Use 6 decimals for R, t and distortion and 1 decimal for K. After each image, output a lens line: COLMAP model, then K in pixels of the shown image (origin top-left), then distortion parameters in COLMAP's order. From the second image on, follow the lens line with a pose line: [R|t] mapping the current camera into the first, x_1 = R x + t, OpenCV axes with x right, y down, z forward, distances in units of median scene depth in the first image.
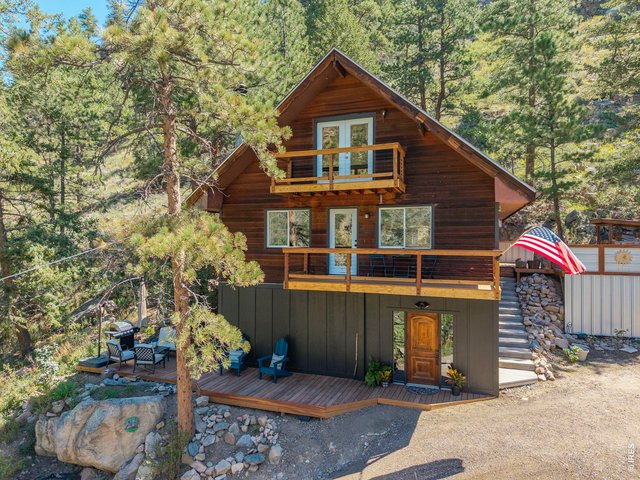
lens RADIAL K [[413.5, 0, 320.0], [0, 413.5, 240.0], [0, 0, 1]] dist [0.005888, -0.000889]
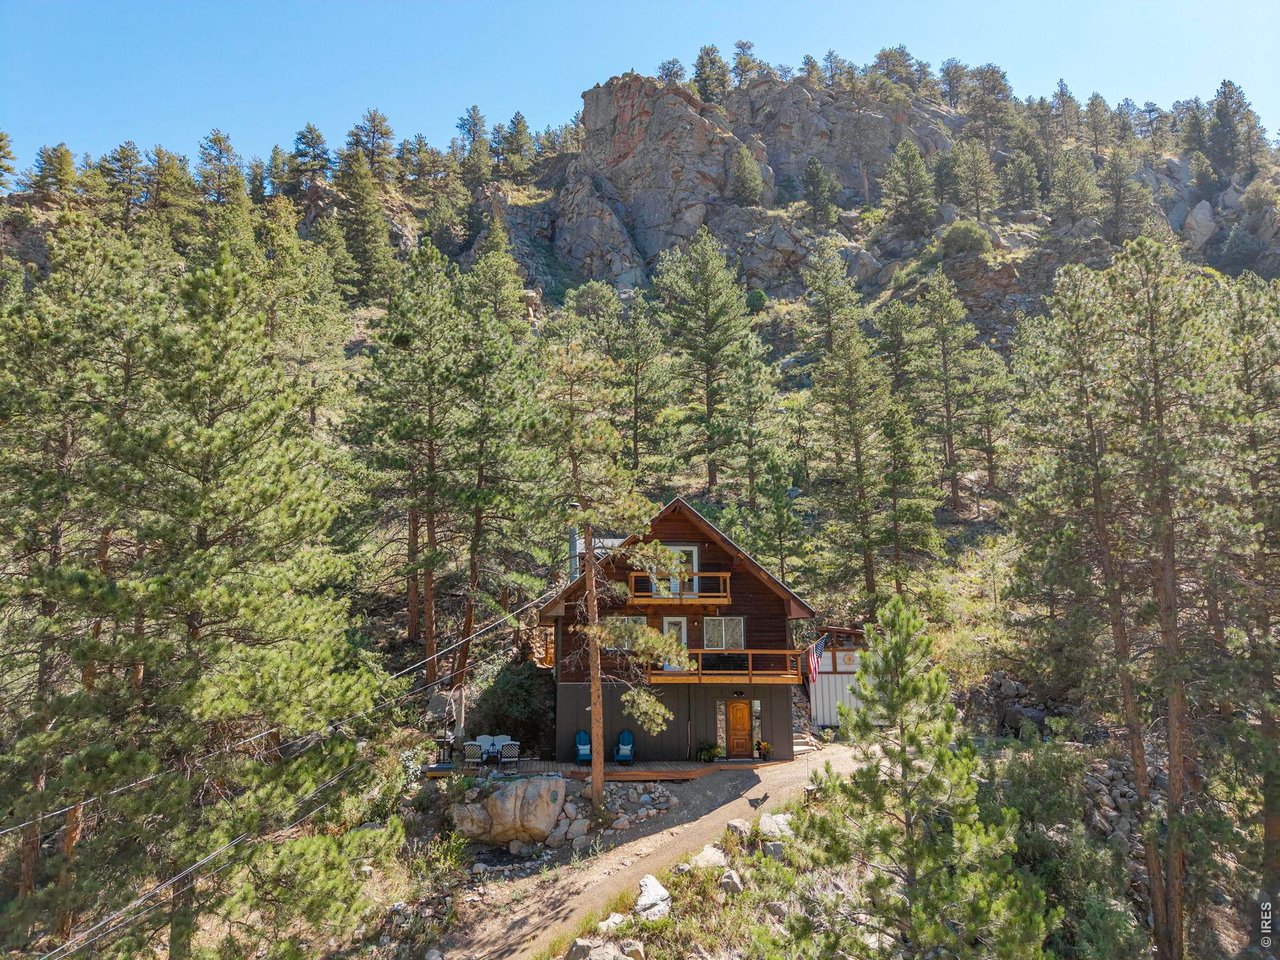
lens RADIAL K [[827.1, 0, 640.0], [0, 827.1, 480.0], [0, 0, 1]] dist [0.005888, -0.000889]
pose [[0.892473, 0.090251, 0.441981, -1.183611], [0.002679, 0.978704, -0.205257, 0.027599], [-0.451093, 0.184370, 0.873225, -1.200714]]
